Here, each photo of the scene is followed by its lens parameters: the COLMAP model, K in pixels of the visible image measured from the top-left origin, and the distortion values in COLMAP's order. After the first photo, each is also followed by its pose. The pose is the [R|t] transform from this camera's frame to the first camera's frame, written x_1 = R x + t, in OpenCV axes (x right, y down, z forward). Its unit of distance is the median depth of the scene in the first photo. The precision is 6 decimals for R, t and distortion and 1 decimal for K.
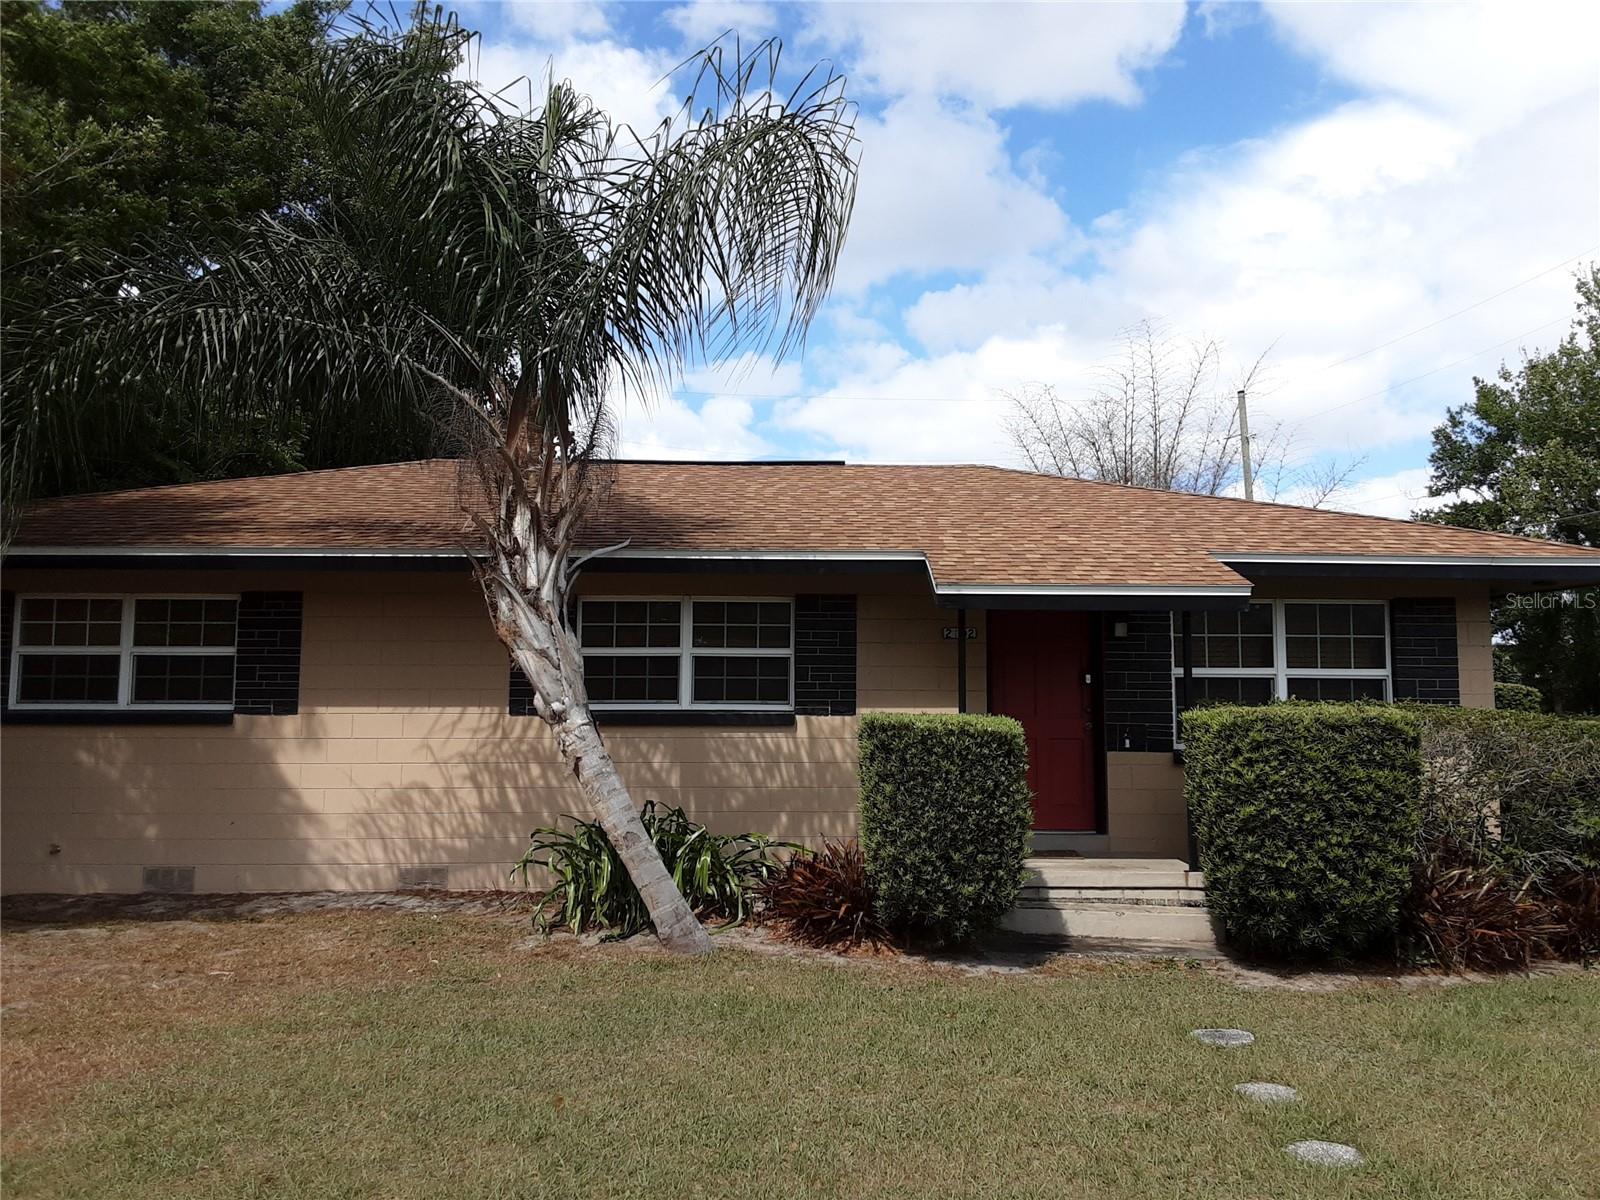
lens RADIAL K [[1321.2, 0, 809.7], [0, 1321.2, 566.7], [0, 0, 1]] dist [0.135582, -0.217512]
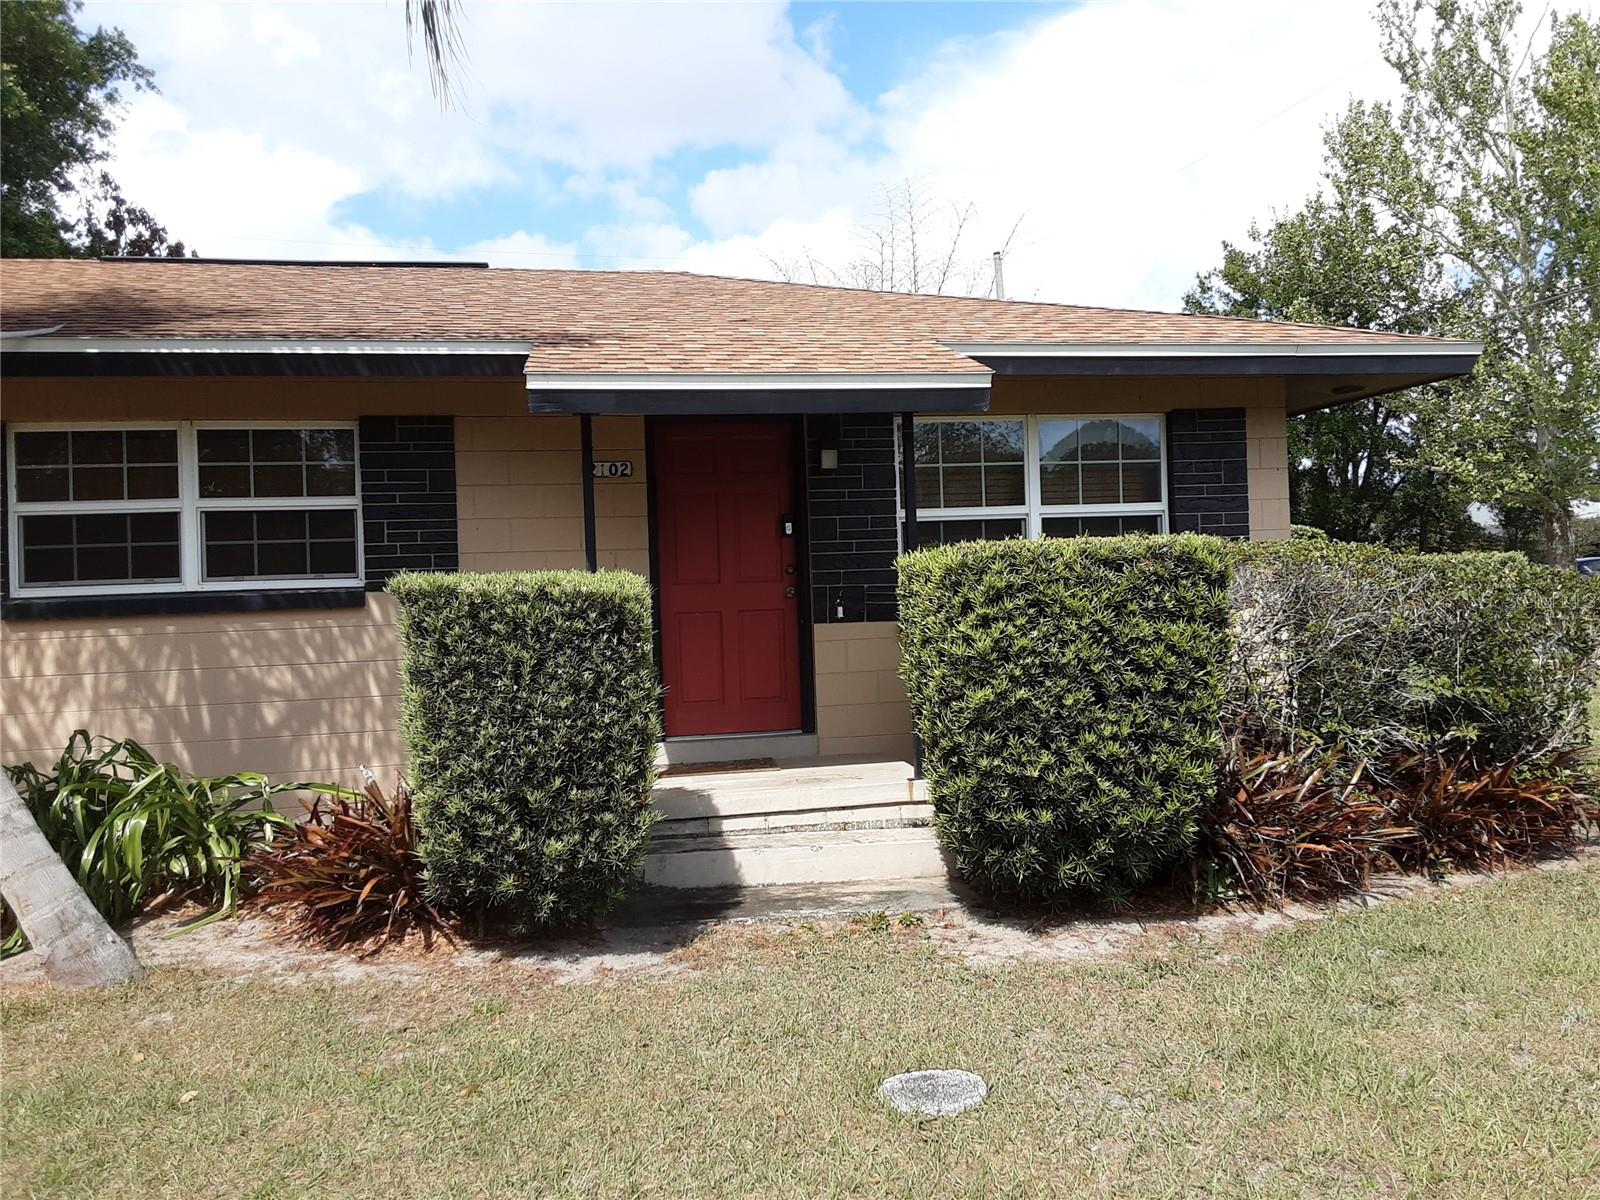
lens RADIAL K [[1321.2, 0, 809.7], [0, 1321.2, 566.7], [0, 0, 1]] dist [0.135582, -0.217512]
pose [[0.985676, -0.036822, 0.164579, 0.135288], [0.023775, 0.996467, 0.080555, 0.063783], [-0.166963, -0.075489, 0.983069, 0.372002]]
